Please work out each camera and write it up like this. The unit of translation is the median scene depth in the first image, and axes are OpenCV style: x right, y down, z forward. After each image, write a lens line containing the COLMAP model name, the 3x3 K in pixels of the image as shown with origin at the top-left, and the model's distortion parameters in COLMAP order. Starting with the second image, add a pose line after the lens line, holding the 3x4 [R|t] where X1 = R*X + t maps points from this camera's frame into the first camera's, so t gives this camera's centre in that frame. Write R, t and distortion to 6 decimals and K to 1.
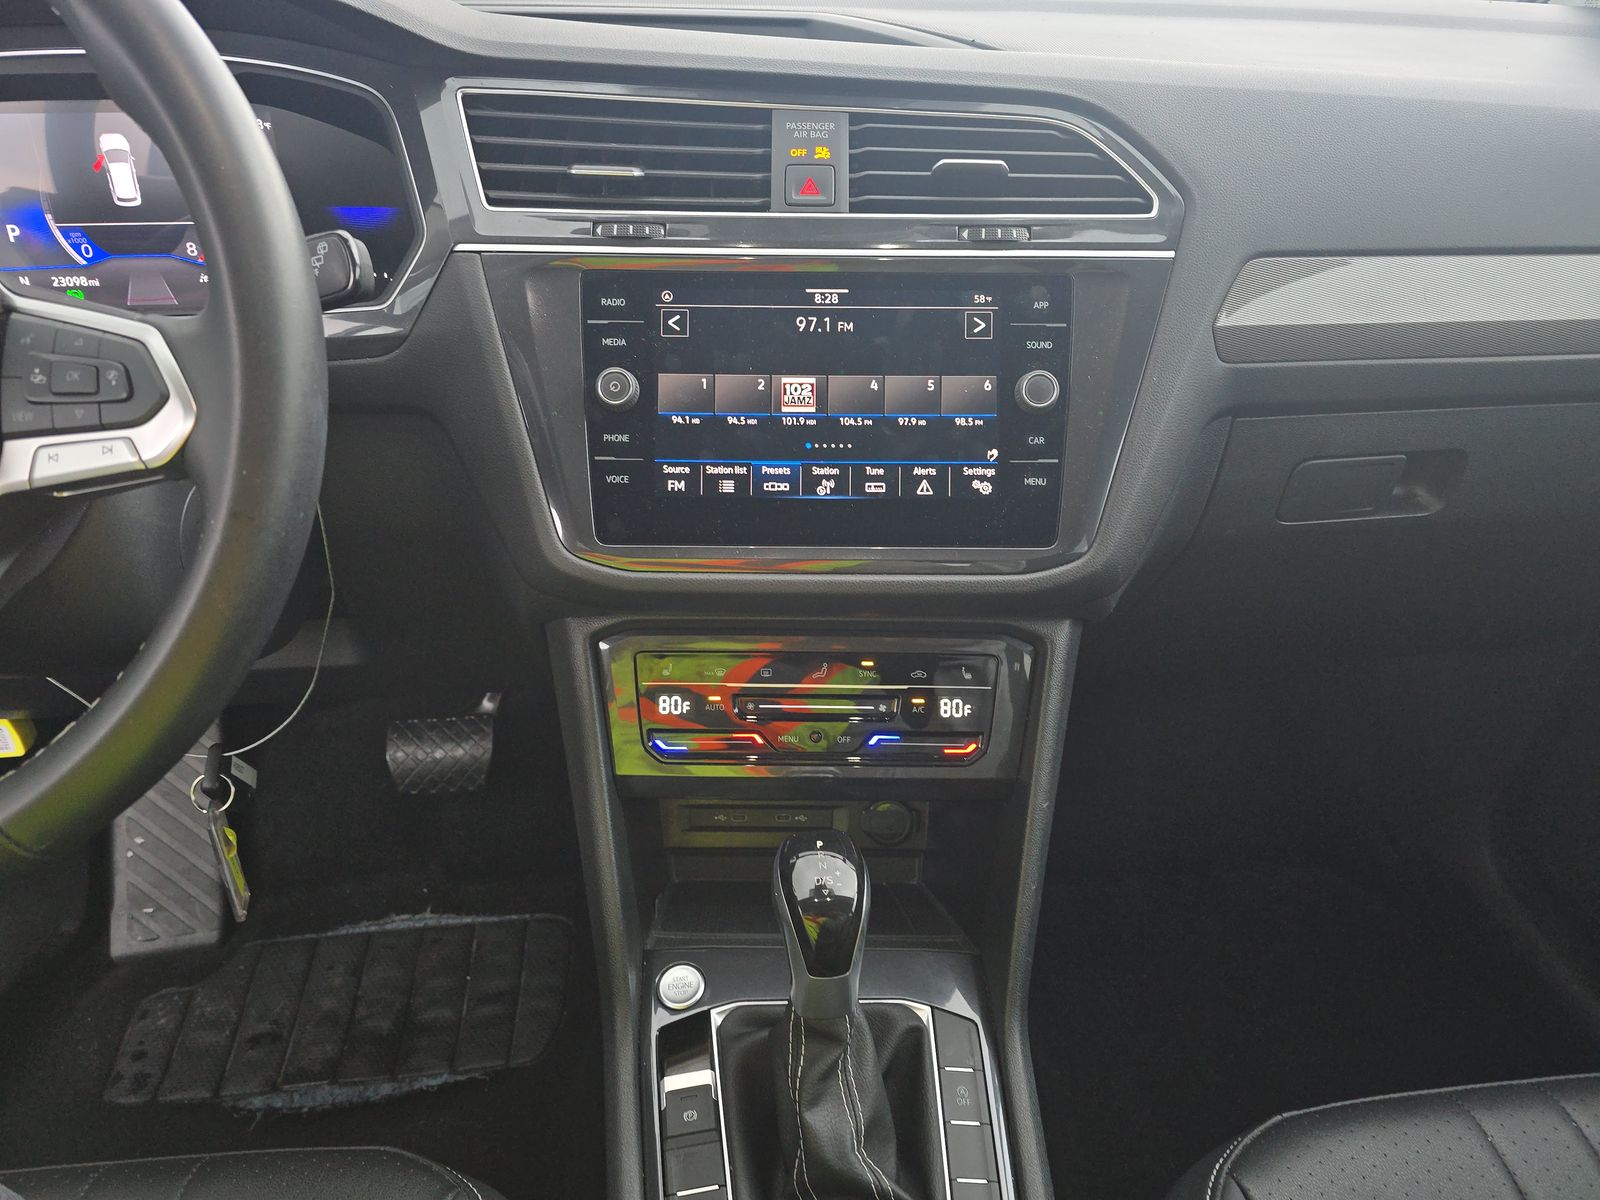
lens RADIAL K [[1065.2, 0, 797.1], [0, 1065.2, 607.4], [0, 0, 1]] dist [0.002945, -0.014882]
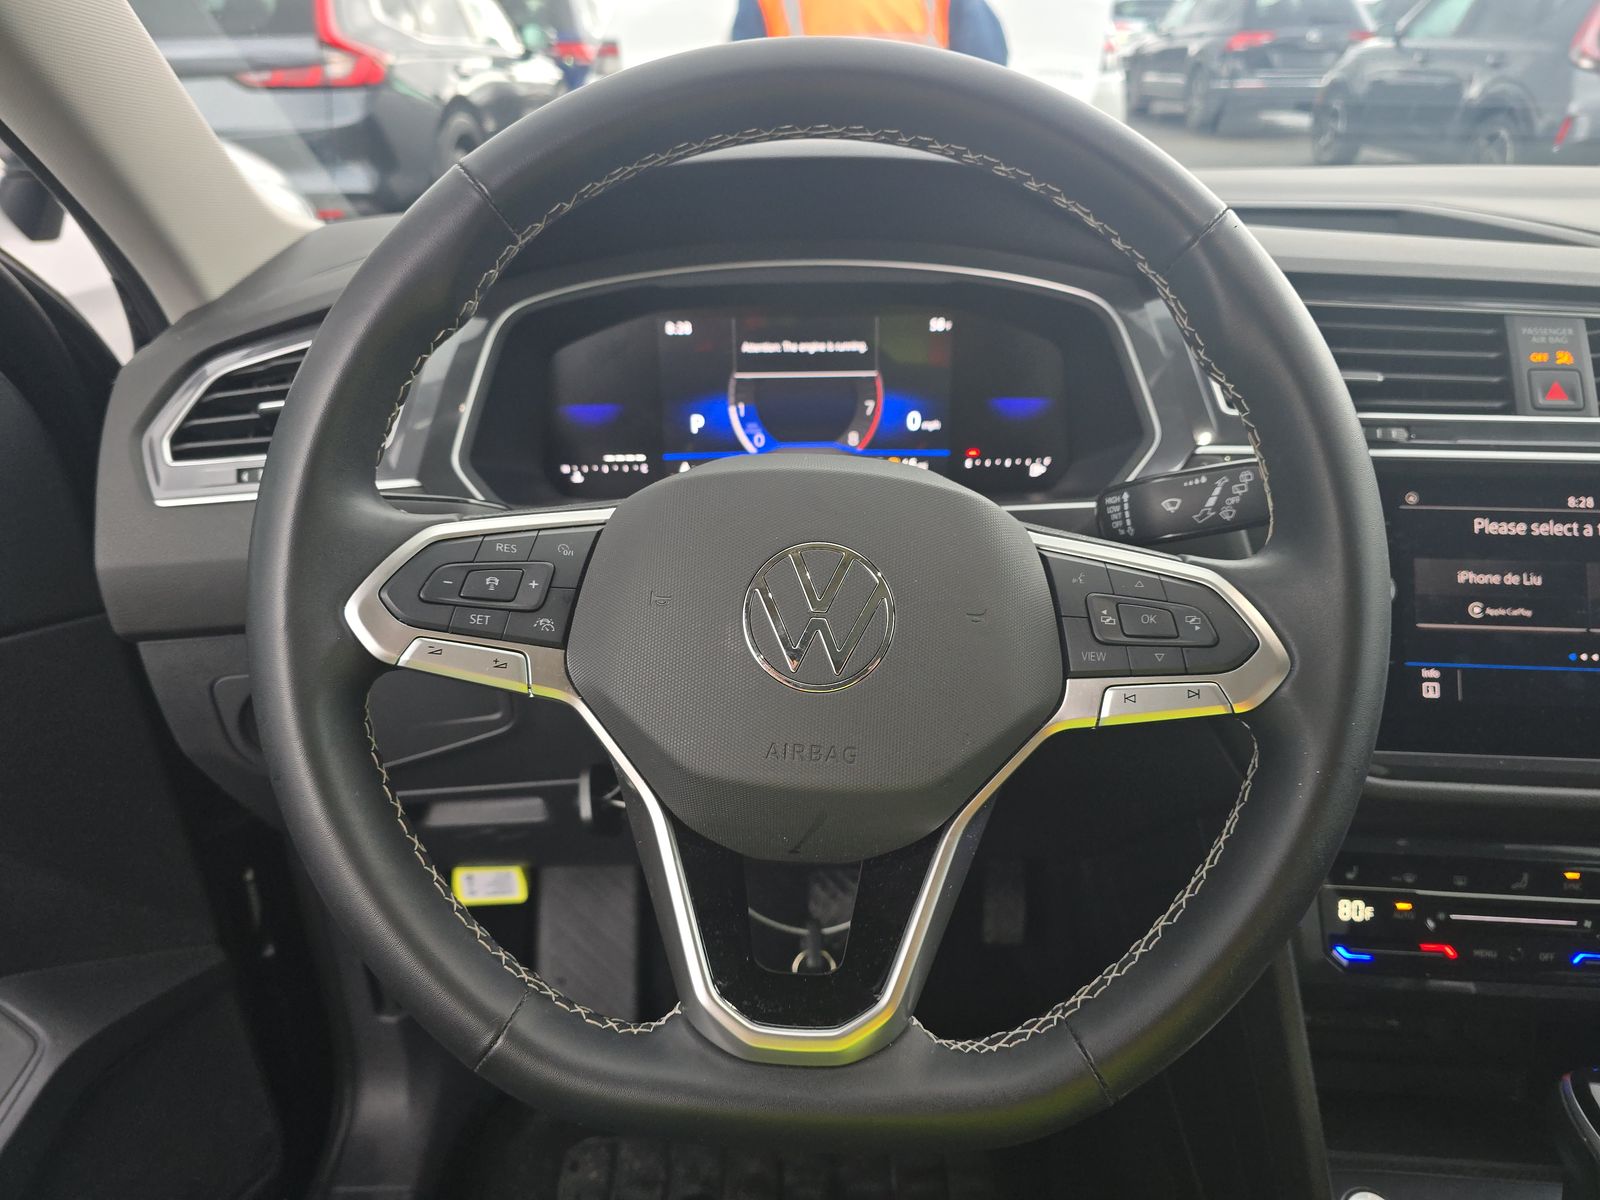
lens RADIAL K [[1065.2, 0, 798.0], [0, 1065.2, 592.5], [0, 0, 1]] dist [0.002945, -0.014882]
pose [[0.993627, 0.019876, -0.110954, -0.571536], [-0.032521, 0.993023, -0.113348, -0.073907], [0.107927, 0.116233, 0.987341, -0.028228]]
